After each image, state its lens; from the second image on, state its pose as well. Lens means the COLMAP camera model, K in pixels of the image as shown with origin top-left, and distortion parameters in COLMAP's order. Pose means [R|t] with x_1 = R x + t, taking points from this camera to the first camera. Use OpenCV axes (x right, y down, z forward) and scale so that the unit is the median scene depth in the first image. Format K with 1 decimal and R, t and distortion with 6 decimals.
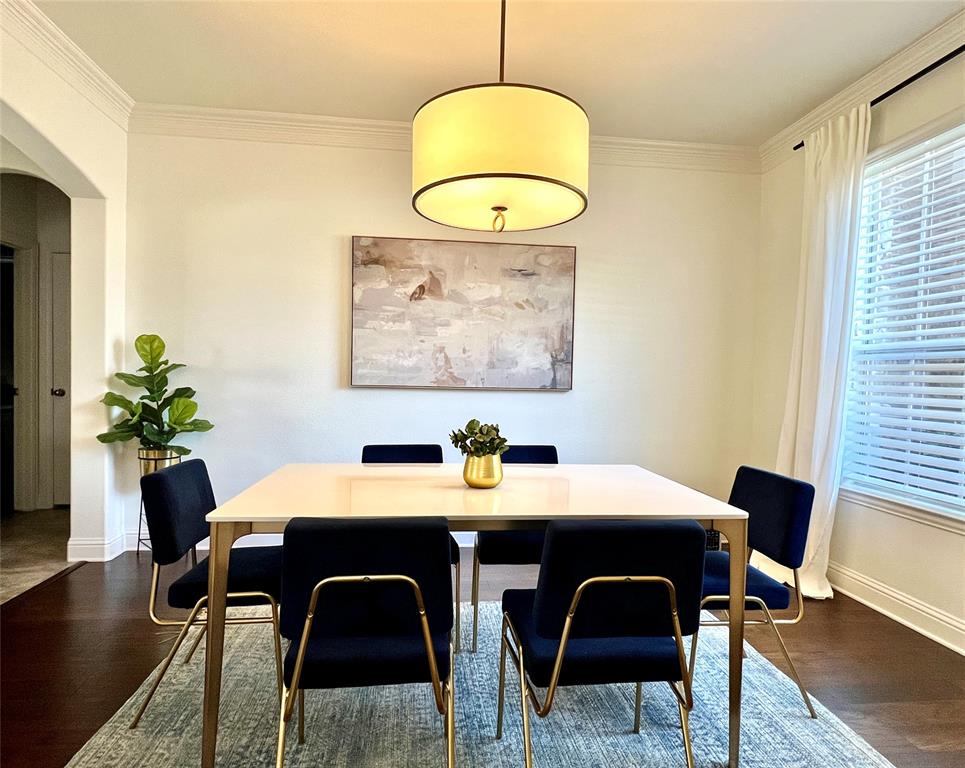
lens RADIAL K [[618.9, 0, 485.9], [0, 618.9, 389.4], [0, 0, 1]] dist [-0.002224, -0.001068]
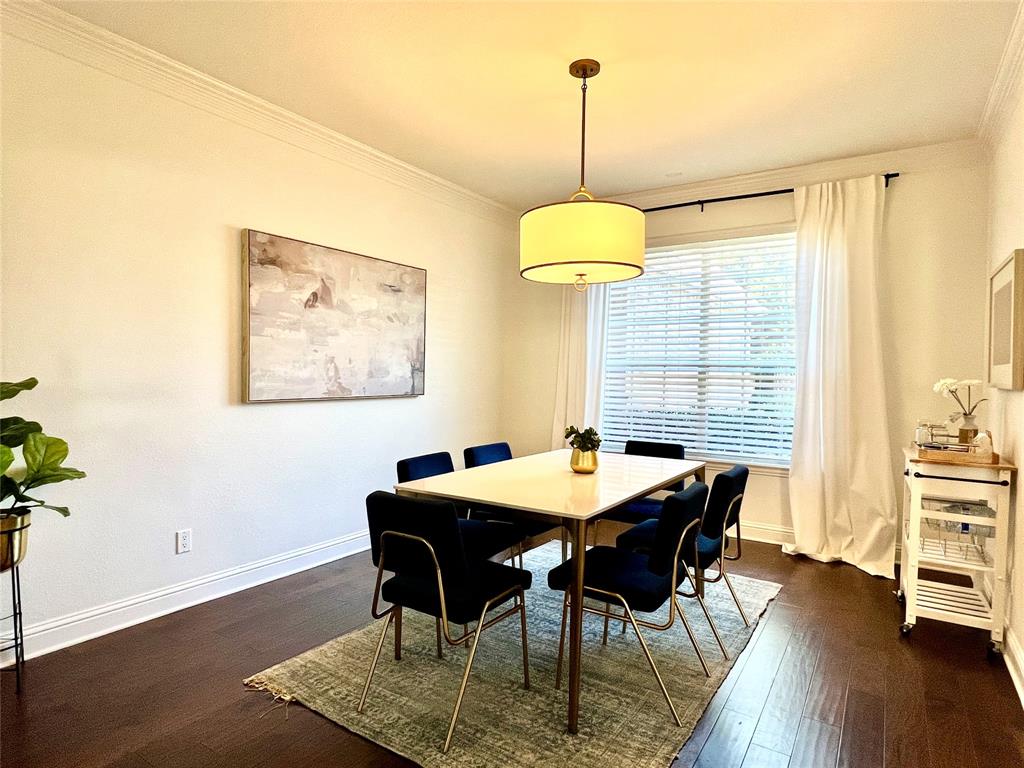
lens RADIAL K [[577.2, 0, 513.7], [0, 577.2, 386.7], [0, 0, 1]] dist [-0.005602, 0.003081]
pose [[0.642216, -0.034796, 0.765734, -0.590469], [0.032850, 0.999301, 0.017859, -0.028915], [-0.765820, 0.013685, 0.642910, 0.195897]]
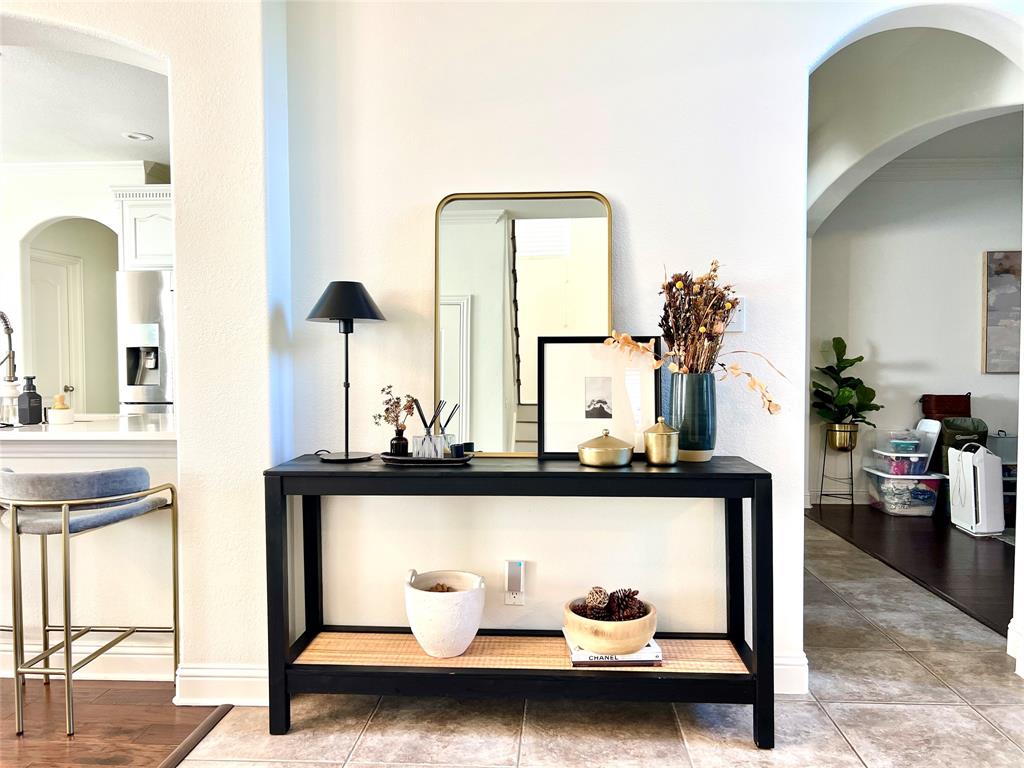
lens RADIAL K [[787.5, 0, 518.2], [0, 787.5, 385.9], [0, 0, 1]] dist [0.000735, 0.010306]
pose [[0.981461, -0.021398, -0.190461, -0.824642], [0.019359, 0.999734, -0.012558, 0.021513], [0.190679, 0.008638, 0.981614, -0.710507]]
